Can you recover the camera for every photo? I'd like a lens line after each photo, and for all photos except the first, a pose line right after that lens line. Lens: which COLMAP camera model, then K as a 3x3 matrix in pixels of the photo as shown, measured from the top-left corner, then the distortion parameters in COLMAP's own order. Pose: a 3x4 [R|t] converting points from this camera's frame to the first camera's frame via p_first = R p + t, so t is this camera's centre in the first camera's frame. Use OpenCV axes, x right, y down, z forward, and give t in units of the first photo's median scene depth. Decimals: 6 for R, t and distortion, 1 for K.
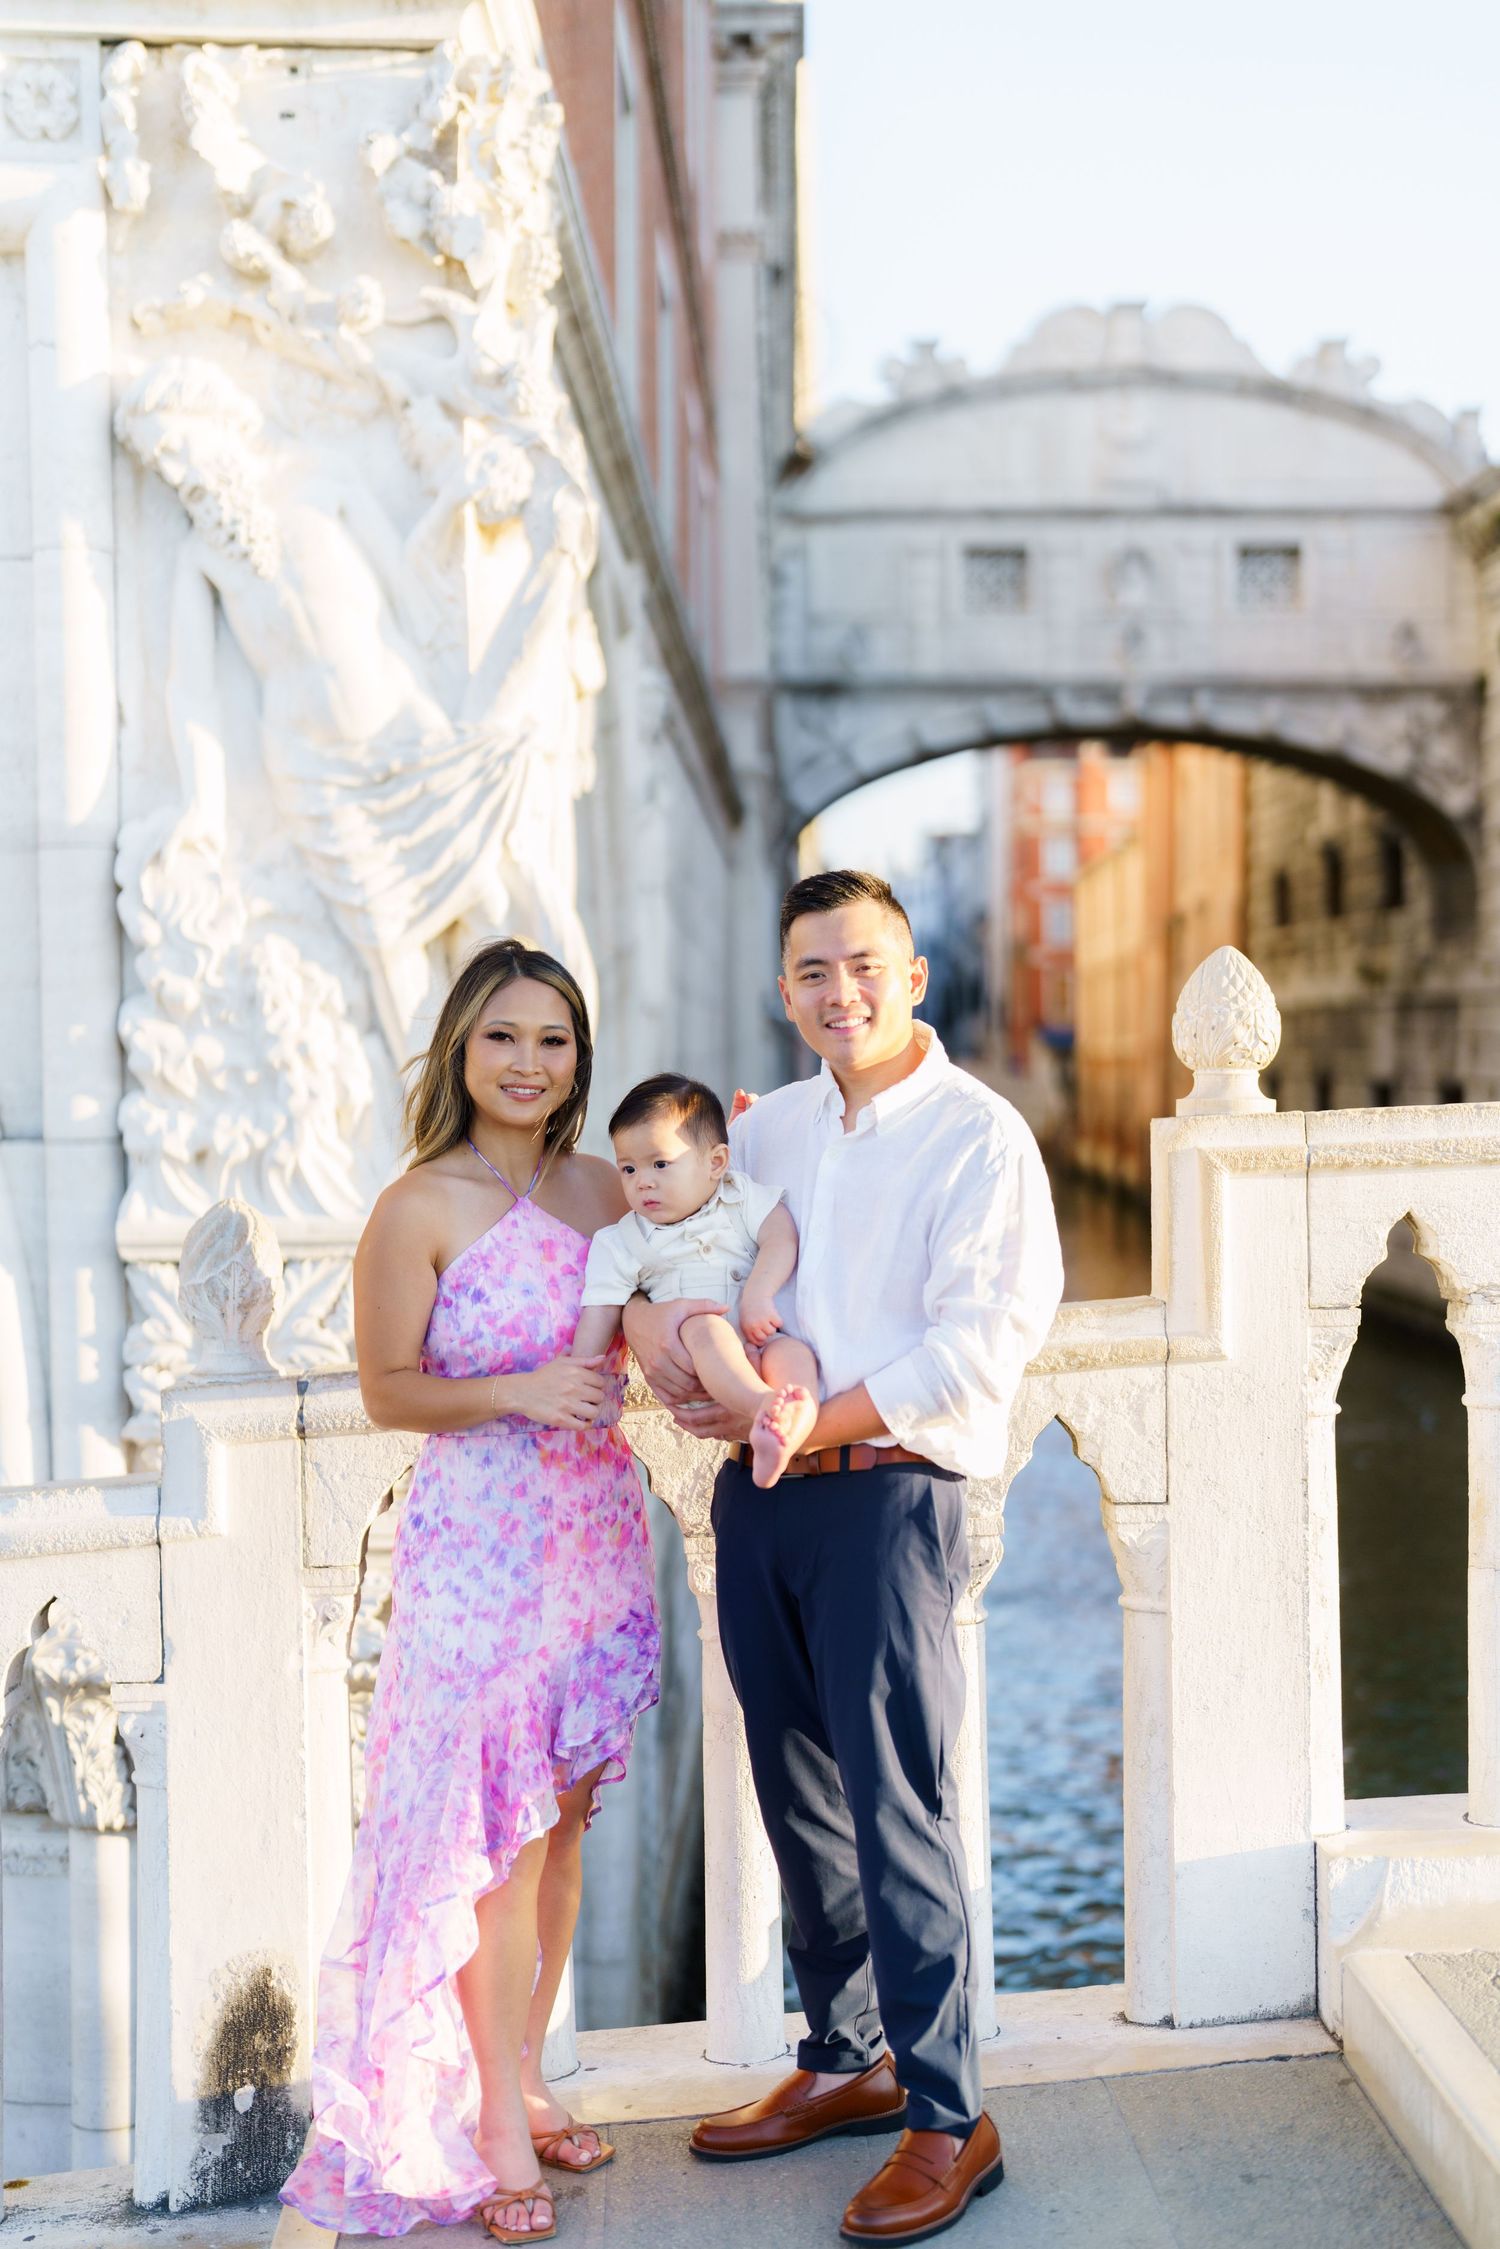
lens RADIAL K [[3171.5, 0, 750.4], [0, 3171.5, 1136.1], [0, 0, 1]] dist [-0.143562, 1.069377]
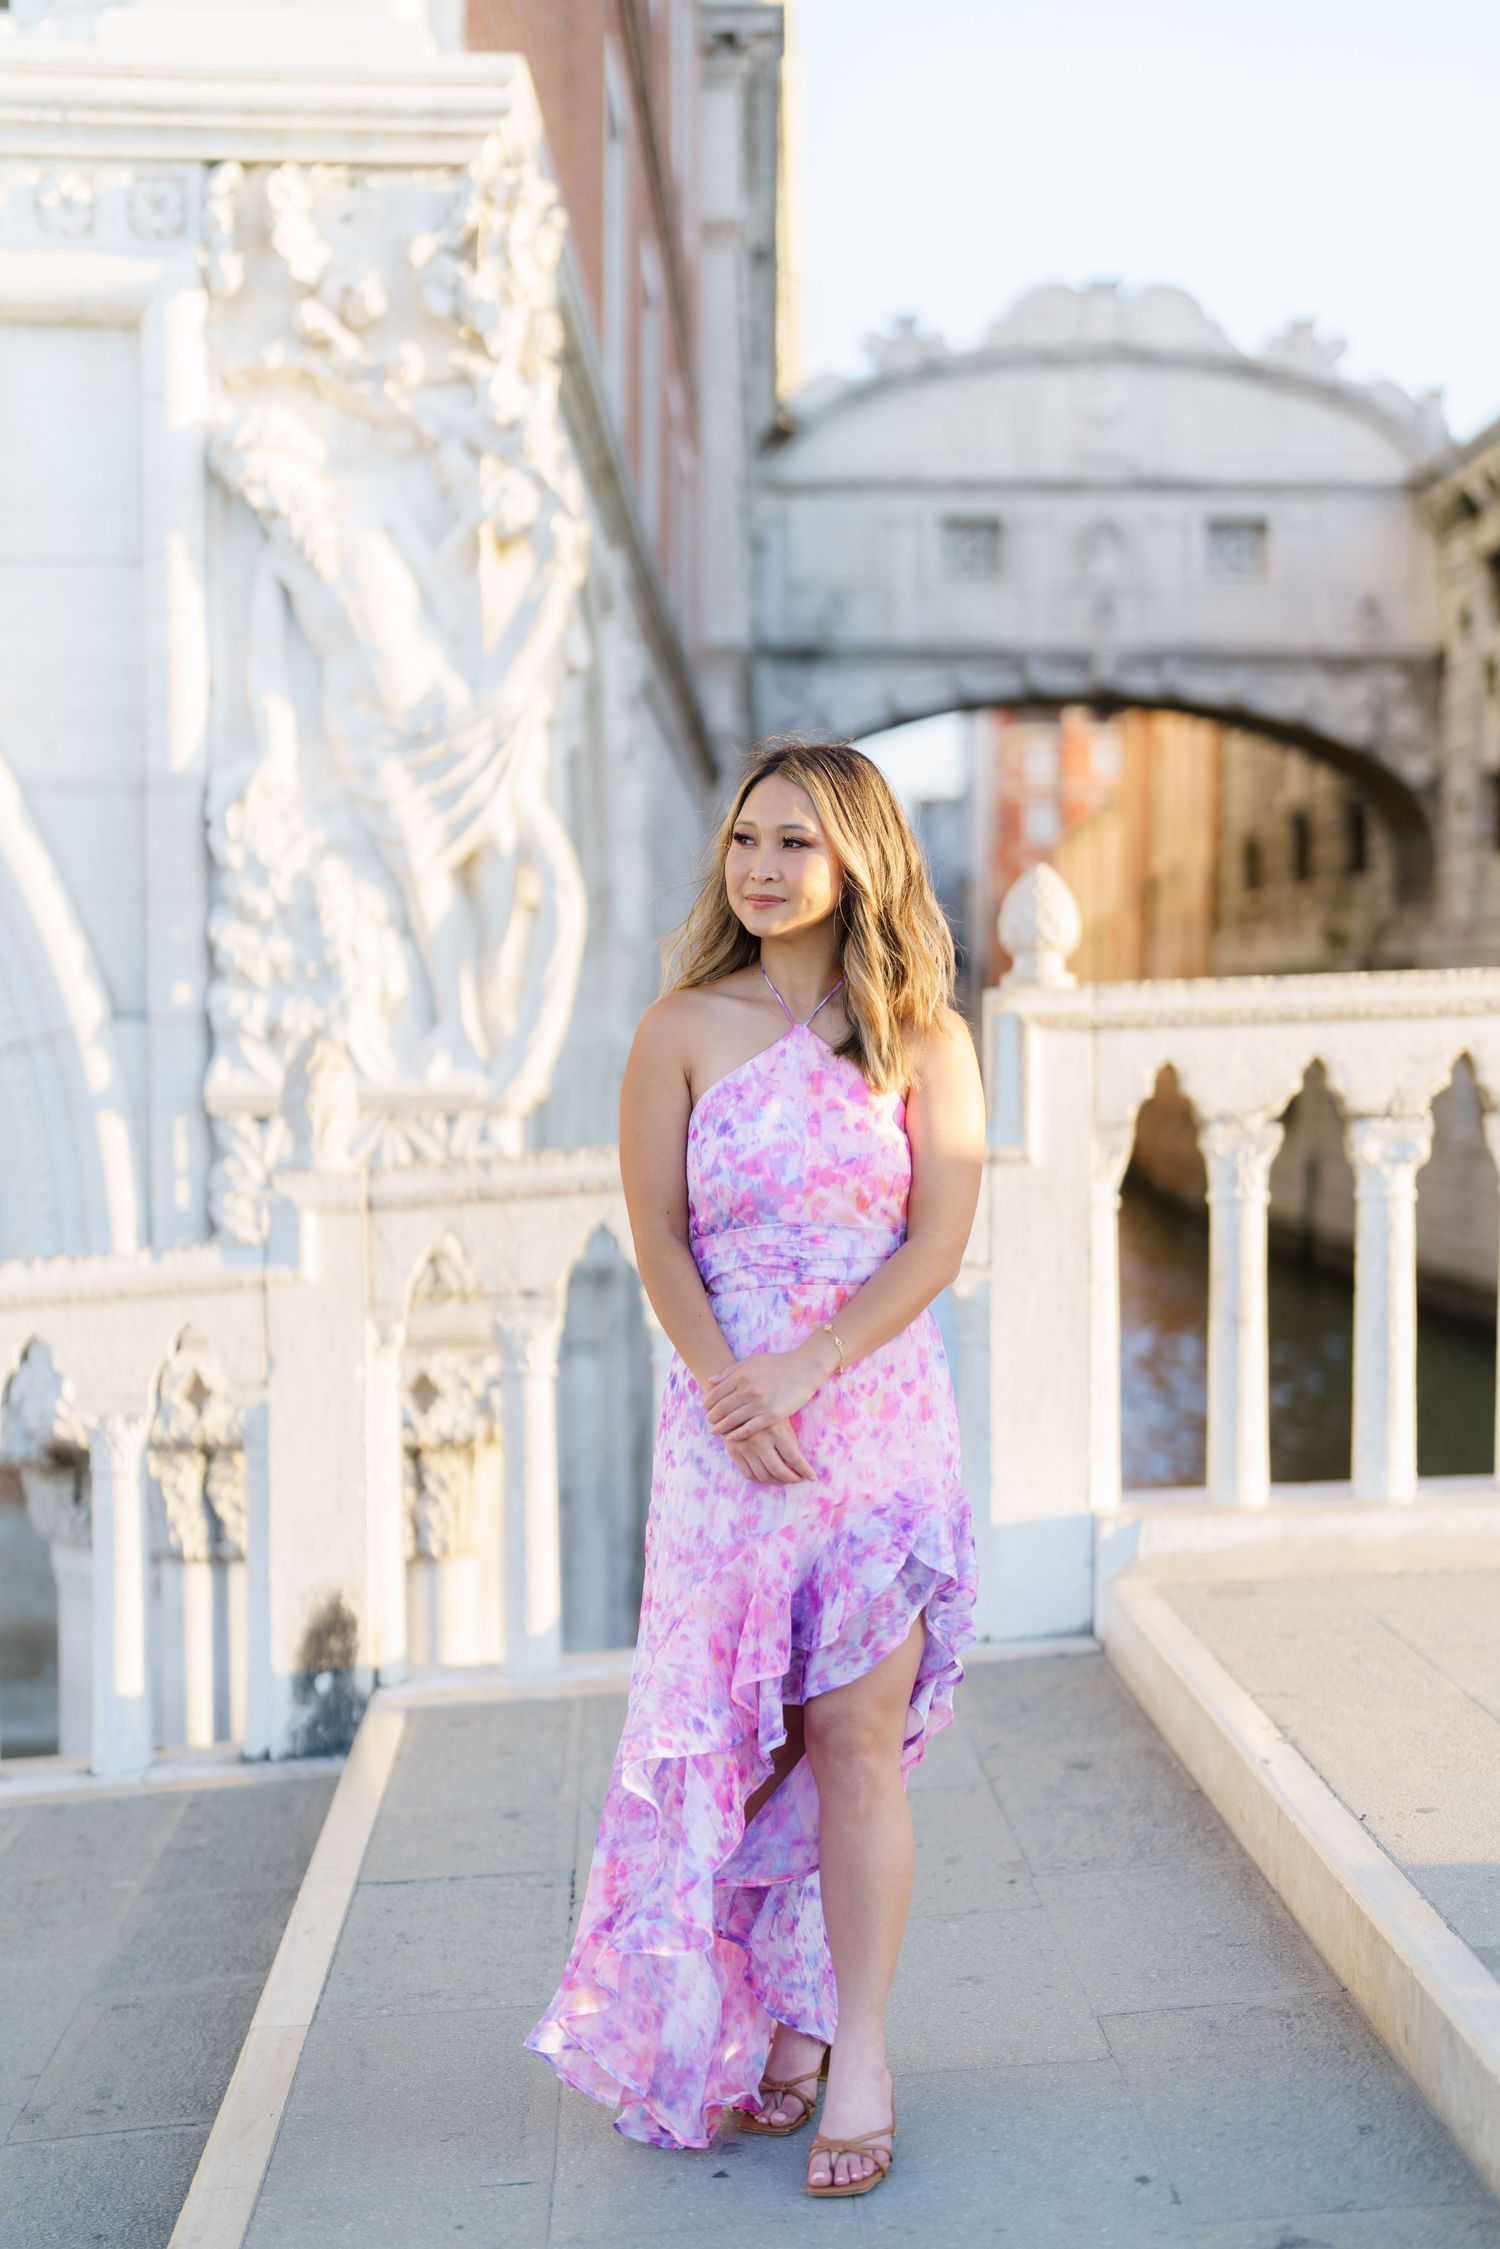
lens RADIAL K [[3216.4, 0, 738.4], [0, 3216.4, 1136.1], [0, 0, 1]] dist [-0.155418, 1.216902]
pose [[0.999944, 0.010448, 0.001729, 0.013285], [-0.010465, 0.999895, 0.010035, 0.033487], [-0.001624, -0.010052, 0.999948, -0.299099]]
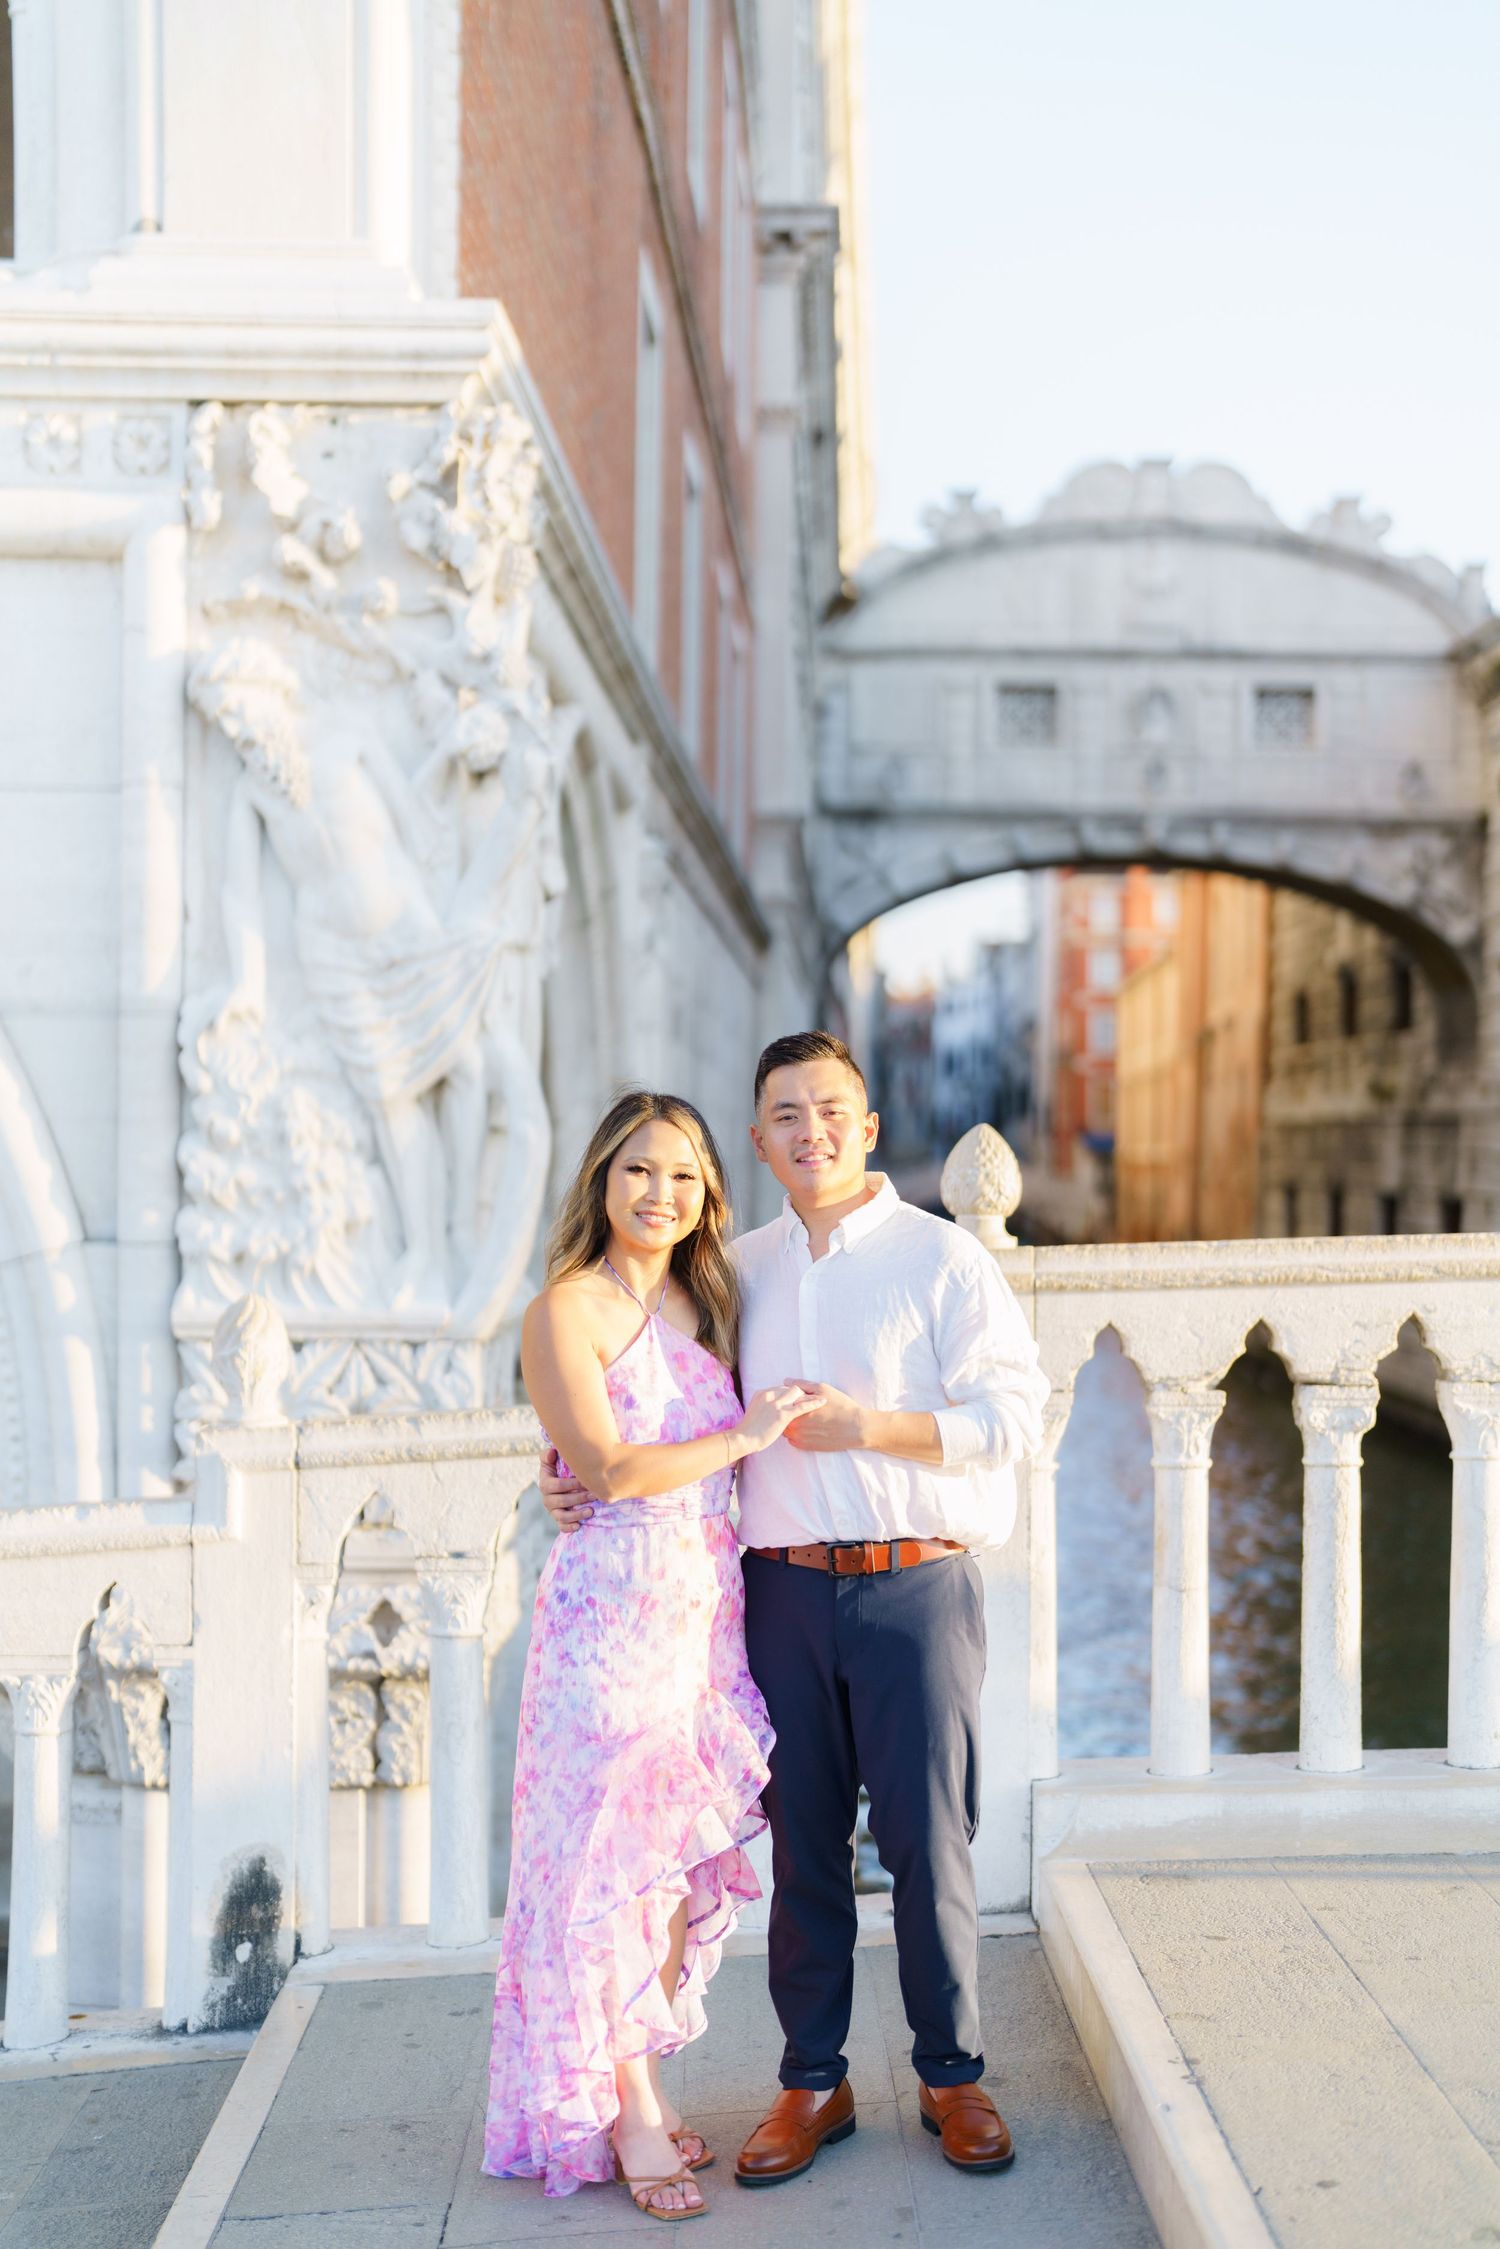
lens RADIAL K [[3104.9, 0, 749.4], [0, 3104.9, 1122.7], [0, 0, 1]] dist [-0.153207, 1.144272]
pose [[0.999592, 0.019757, -0.020641, 0.057727], [-0.020459, 0.999200, -0.034367, -0.009571], [0.019946, 0.034775, 0.999196, -0.251137]]
